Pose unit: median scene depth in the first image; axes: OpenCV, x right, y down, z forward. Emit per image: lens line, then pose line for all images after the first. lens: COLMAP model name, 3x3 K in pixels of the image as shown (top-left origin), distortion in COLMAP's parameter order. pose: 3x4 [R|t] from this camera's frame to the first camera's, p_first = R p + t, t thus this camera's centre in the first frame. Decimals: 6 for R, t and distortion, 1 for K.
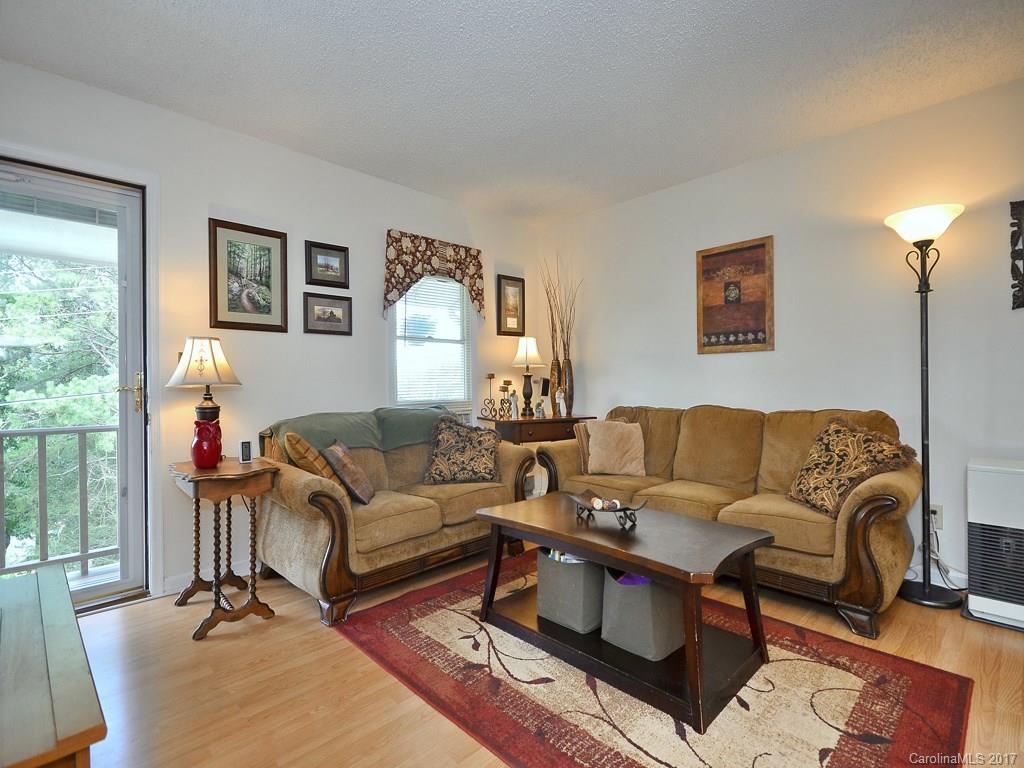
lens RADIAL K [[504.7, 0, 512.0], [0, 504.7, 384.0], [0, 0, 1]] dist [0.001438, 0.000522]
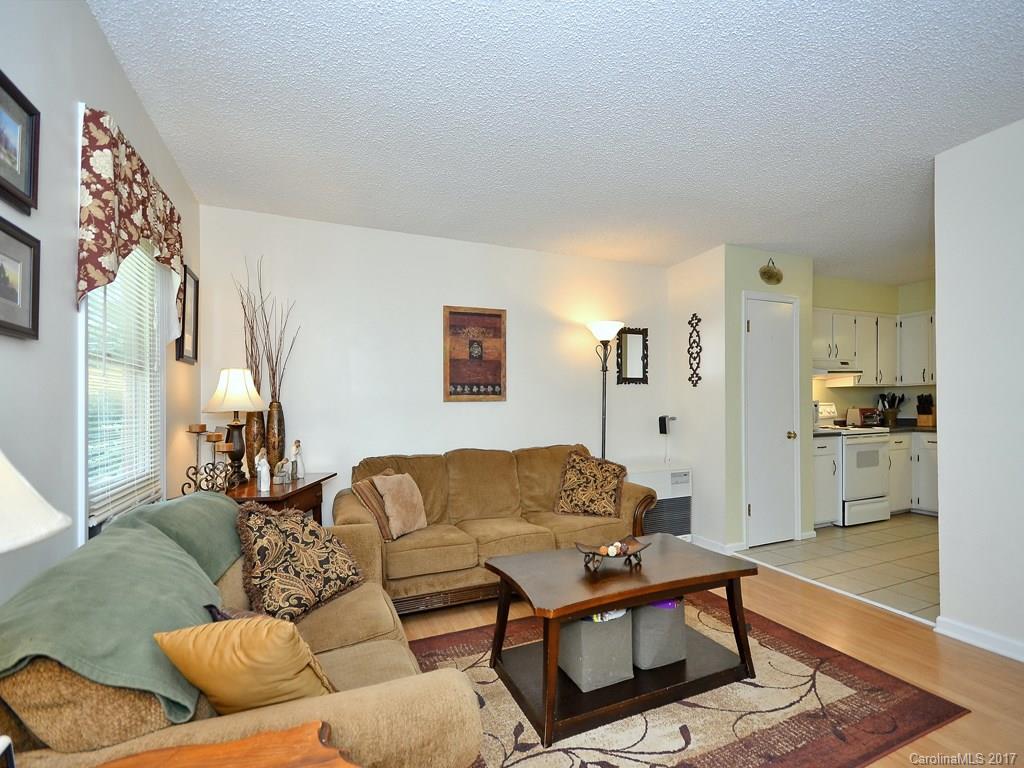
lens RADIAL K [[456.1, 0, 509.9], [0, 456.1, 413.4], [0, 0, 1]] dist [-0.000051, 0.000256]
pose [[0.364830, -0.007131, 0.931047, -0.521867], [0.012057, 0.999923, 0.002934, -0.037866], [-0.930996, 0.010156, 0.364888, 0.555747]]
